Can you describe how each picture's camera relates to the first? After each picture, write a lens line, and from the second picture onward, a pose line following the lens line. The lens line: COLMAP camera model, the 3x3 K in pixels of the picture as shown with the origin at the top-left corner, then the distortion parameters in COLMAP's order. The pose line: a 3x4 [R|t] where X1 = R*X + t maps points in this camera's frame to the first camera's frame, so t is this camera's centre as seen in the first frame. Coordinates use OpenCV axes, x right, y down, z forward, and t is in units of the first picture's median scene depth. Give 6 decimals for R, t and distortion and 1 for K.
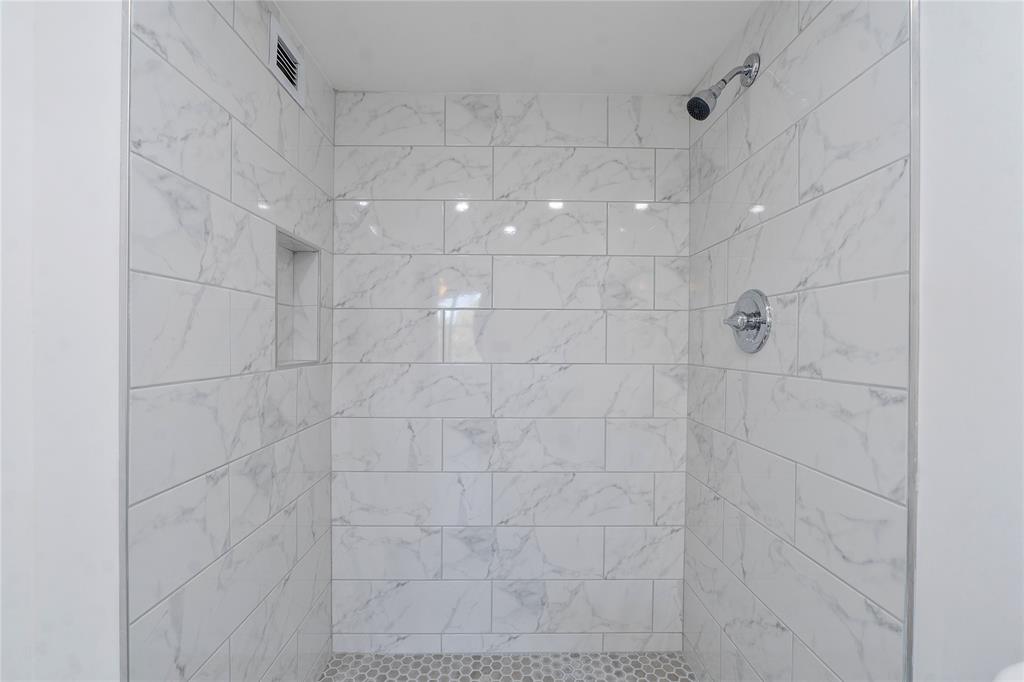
lens RADIAL K [[434.0, 0, 506.6], [0, 434.0, 344.2], [0, 0, 1]] dist [-0.008279, 0.000133]
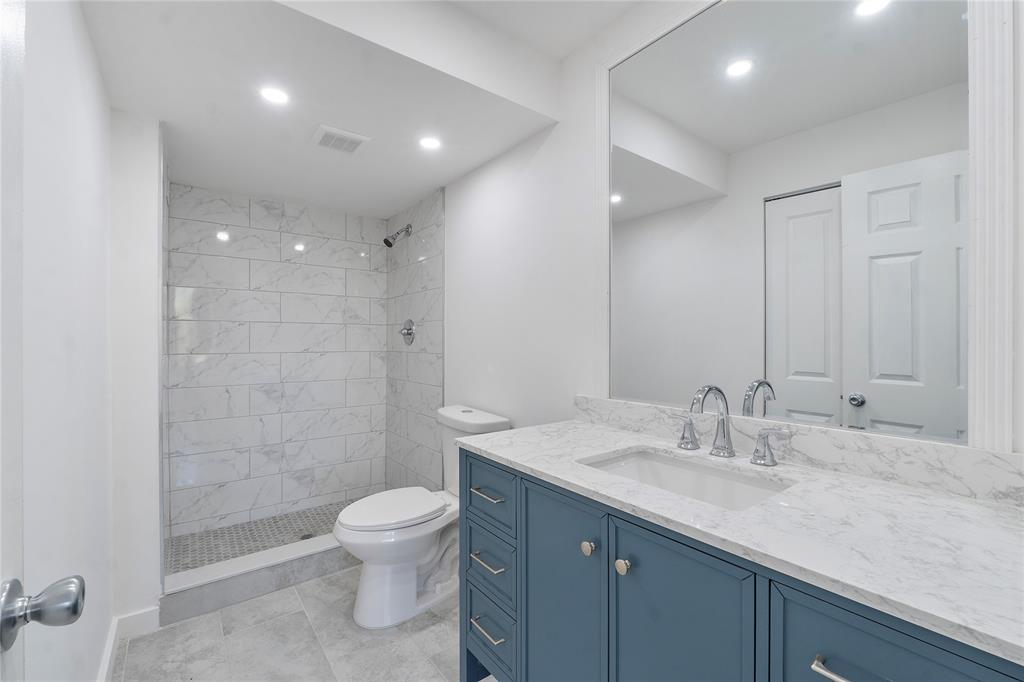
lens RADIAL K [[434.0, 0, 506.6], [0, 434.0, 344.2], [0, 0, 1]] dist [-0.008279, 0.000133]
pose [[0.805113, -0.008550, 0.593059, -0.344481], [0.005782, 0.999962, 0.006568, 0.002782], [-0.593093, -0.001859, 0.805132, -0.999490]]
